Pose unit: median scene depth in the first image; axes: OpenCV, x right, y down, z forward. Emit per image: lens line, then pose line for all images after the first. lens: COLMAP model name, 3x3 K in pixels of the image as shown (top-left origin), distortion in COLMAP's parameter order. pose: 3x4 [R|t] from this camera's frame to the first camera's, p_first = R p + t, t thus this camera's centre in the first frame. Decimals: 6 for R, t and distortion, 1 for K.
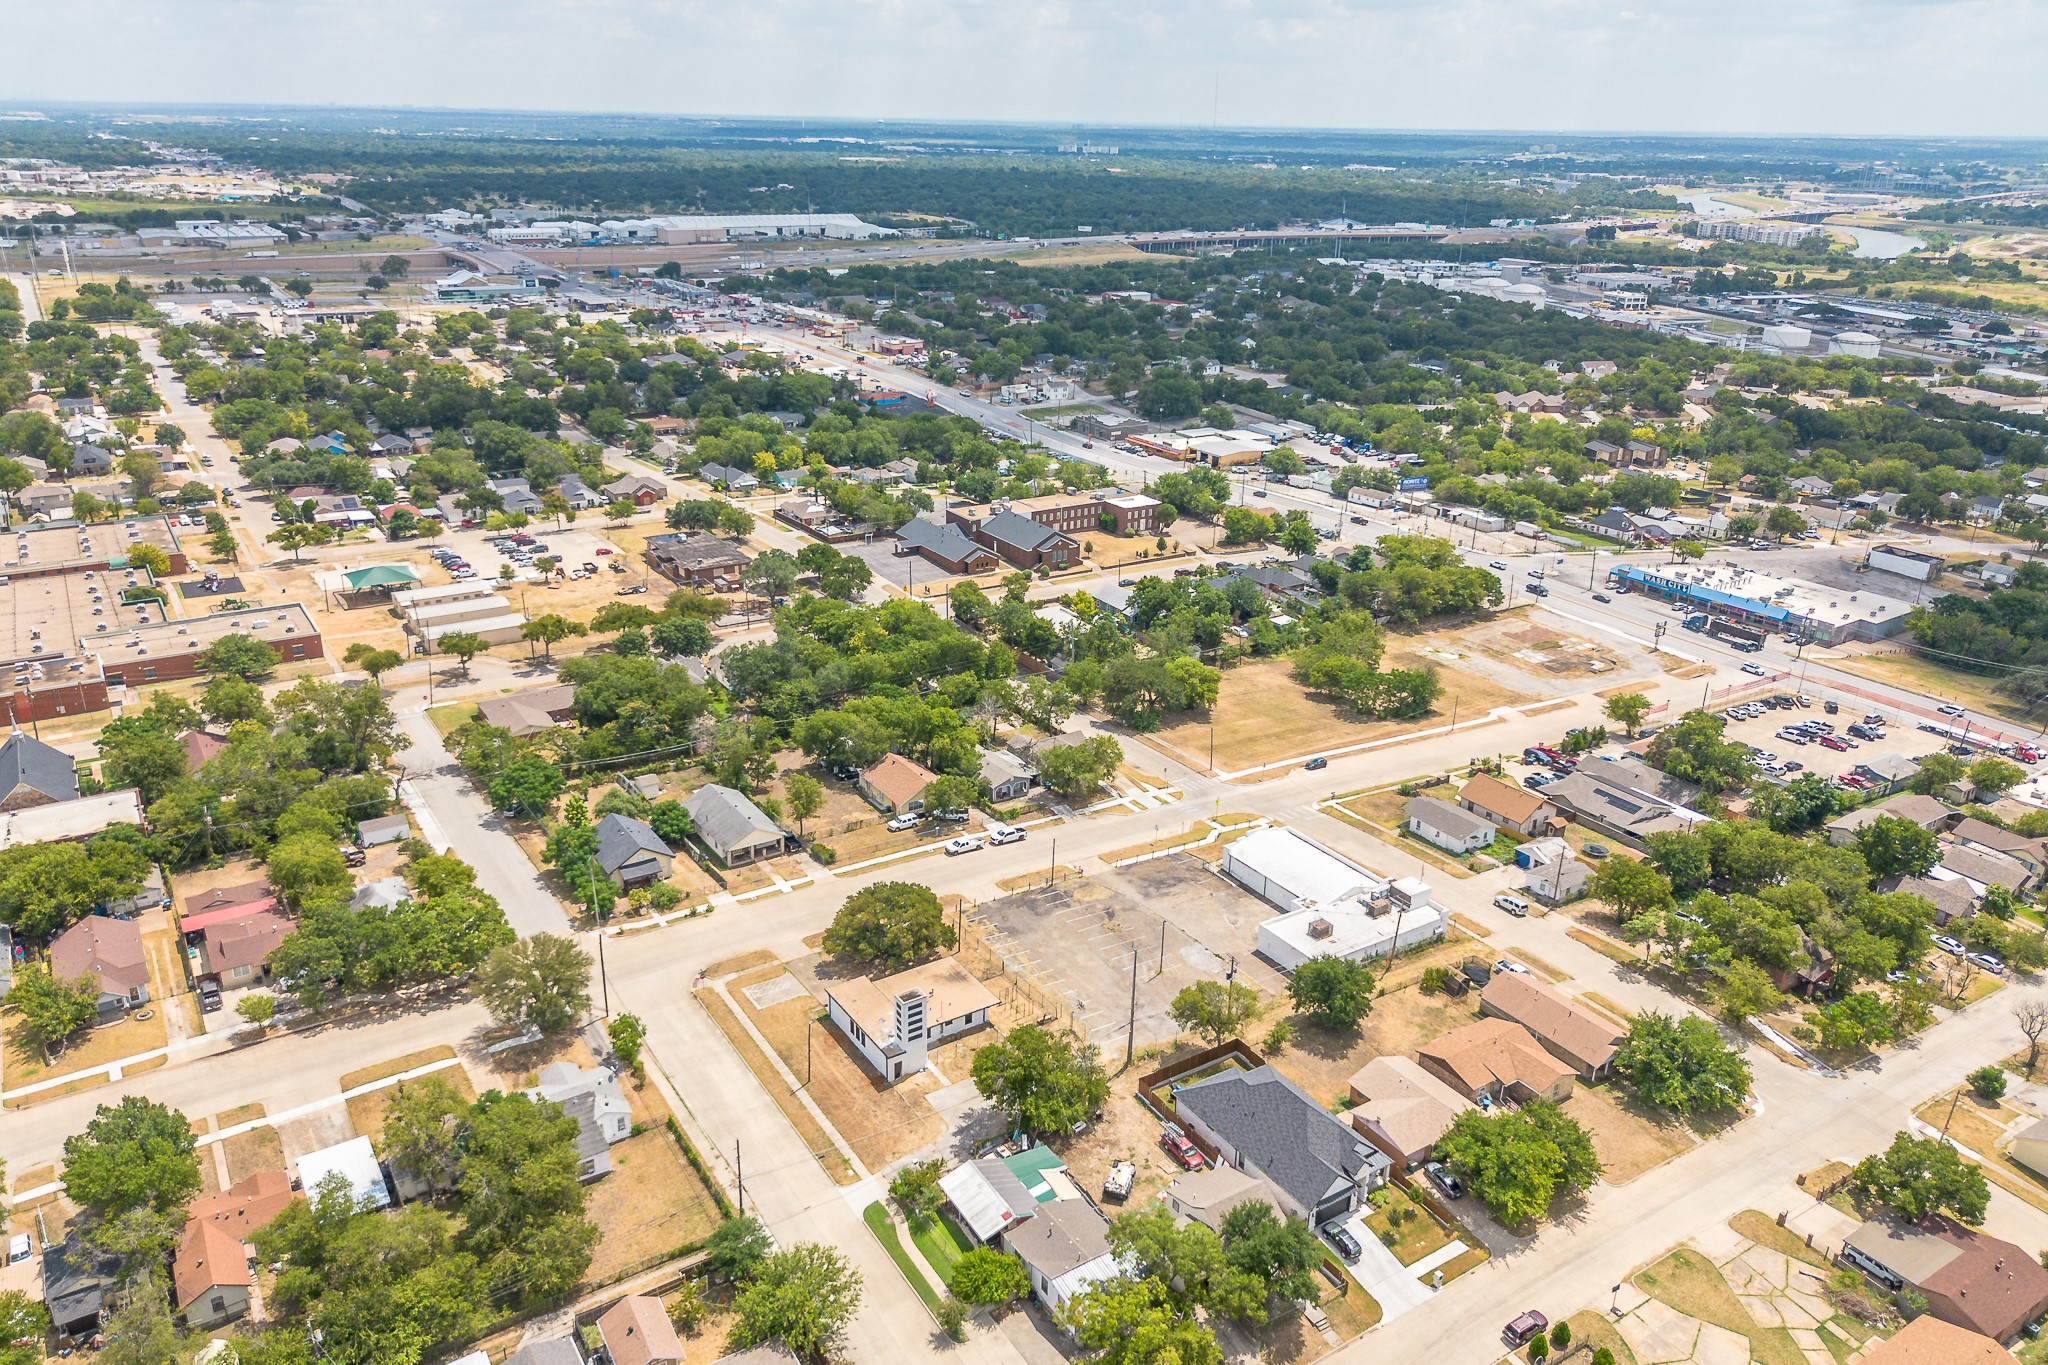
lens RADIAL K [[1445.8, 0, 1024.0], [0, 1445.8, 682.5], [0, 0, 1]] dist [0.061411, -0.058640]
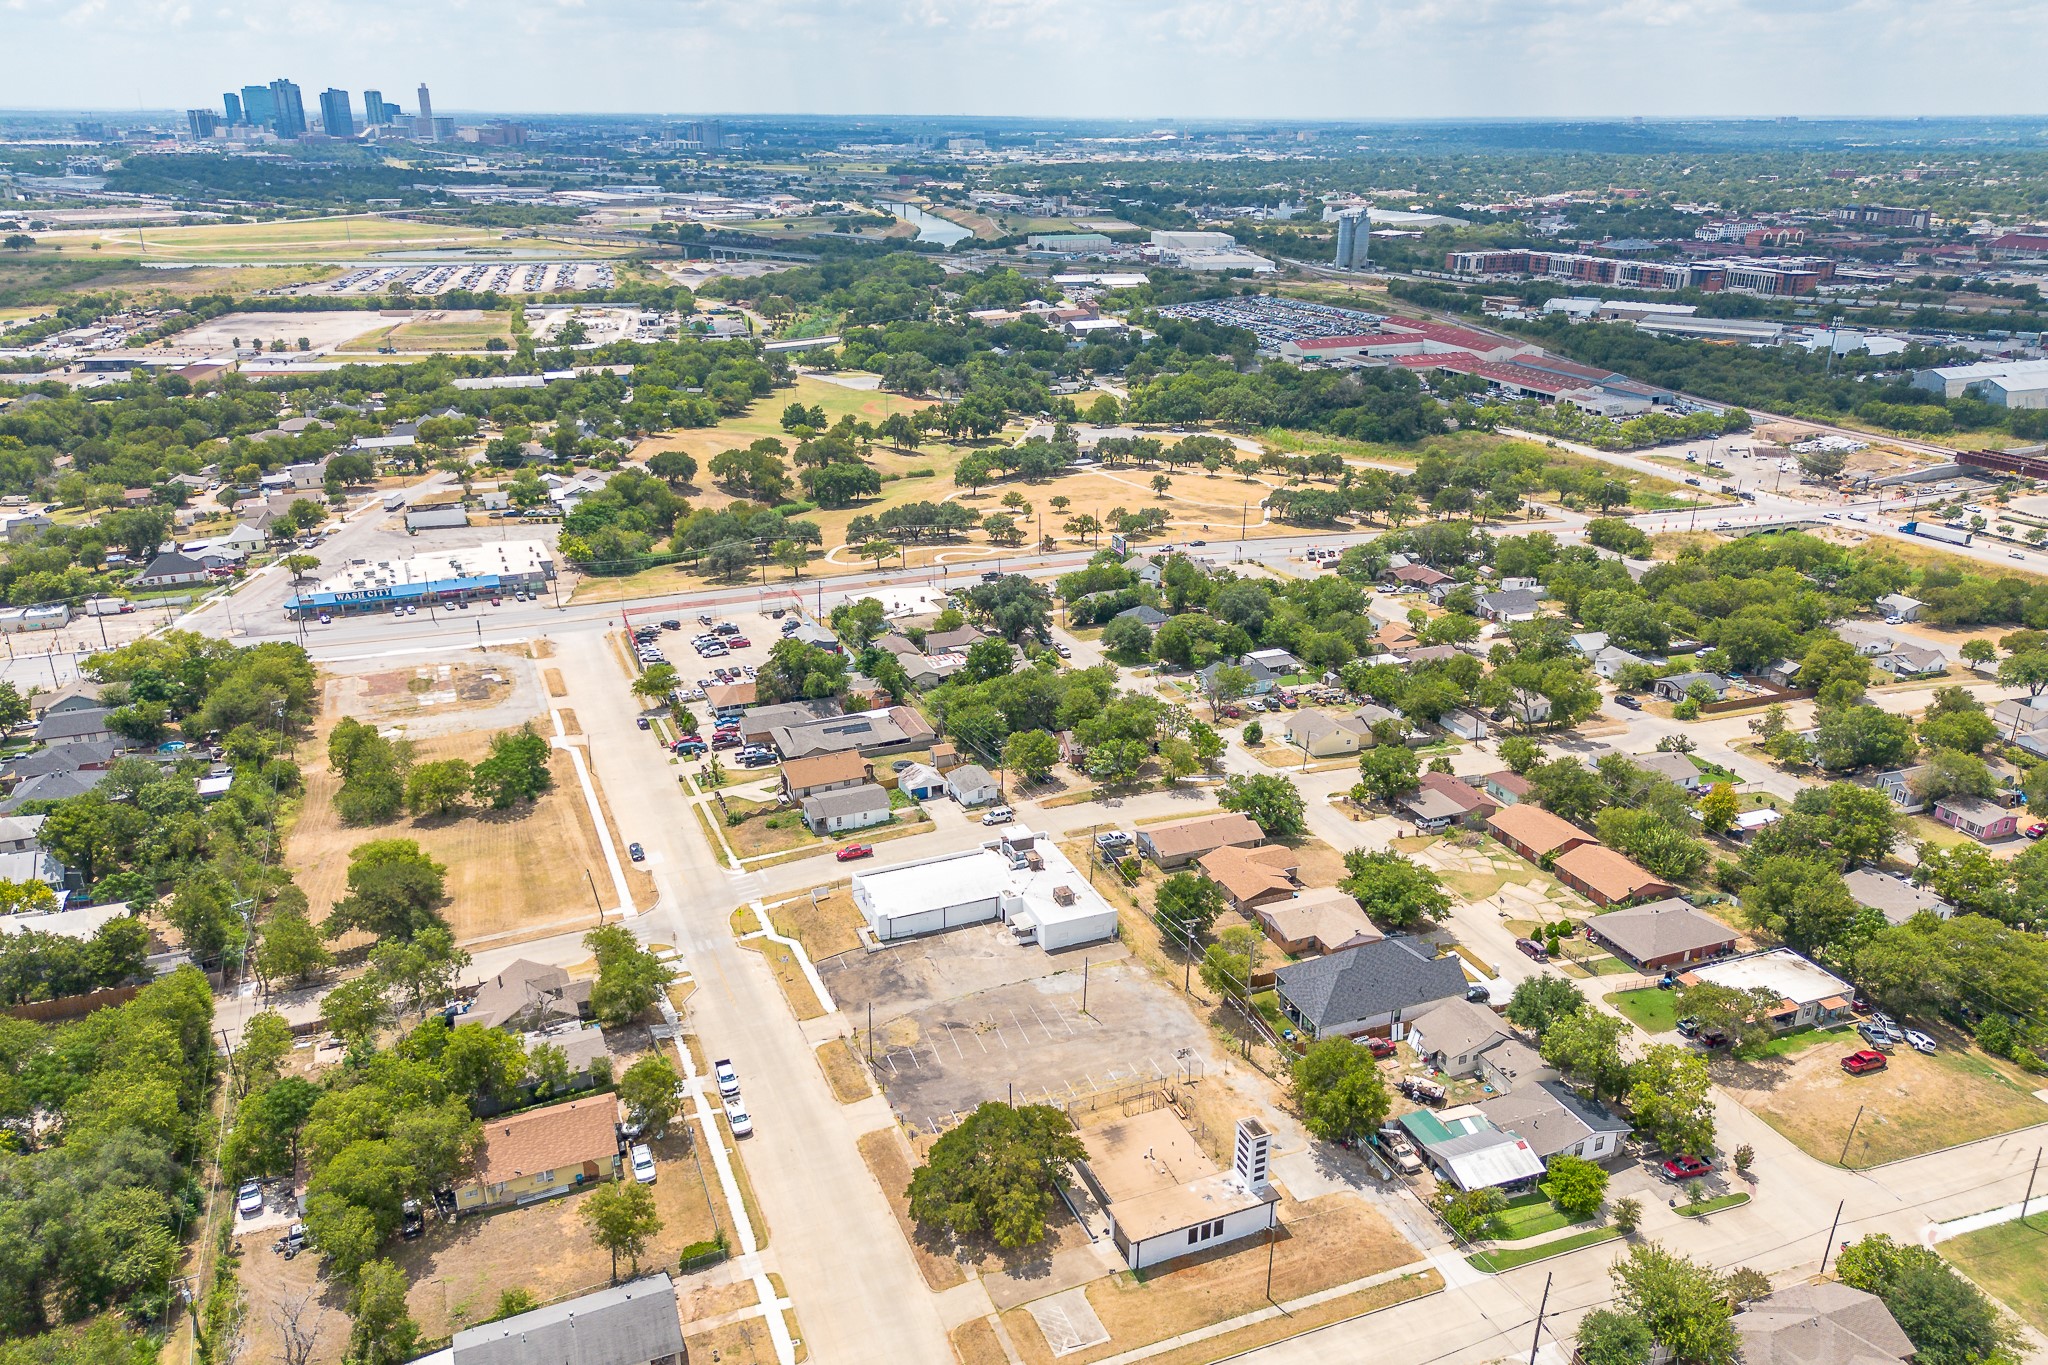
lens RADIAL K [[1445.8, 0, 1024.0], [0, 1445.8, 682.5], [0, 0, 1]] dist [0.061411, -0.058640]
pose [[0.189285, -0.374225, 0.907815, -0.564121], [0.354181, 0.888311, 0.292336, -0.229327], [-0.915821, 0.266196, 0.300687, 0.562904]]
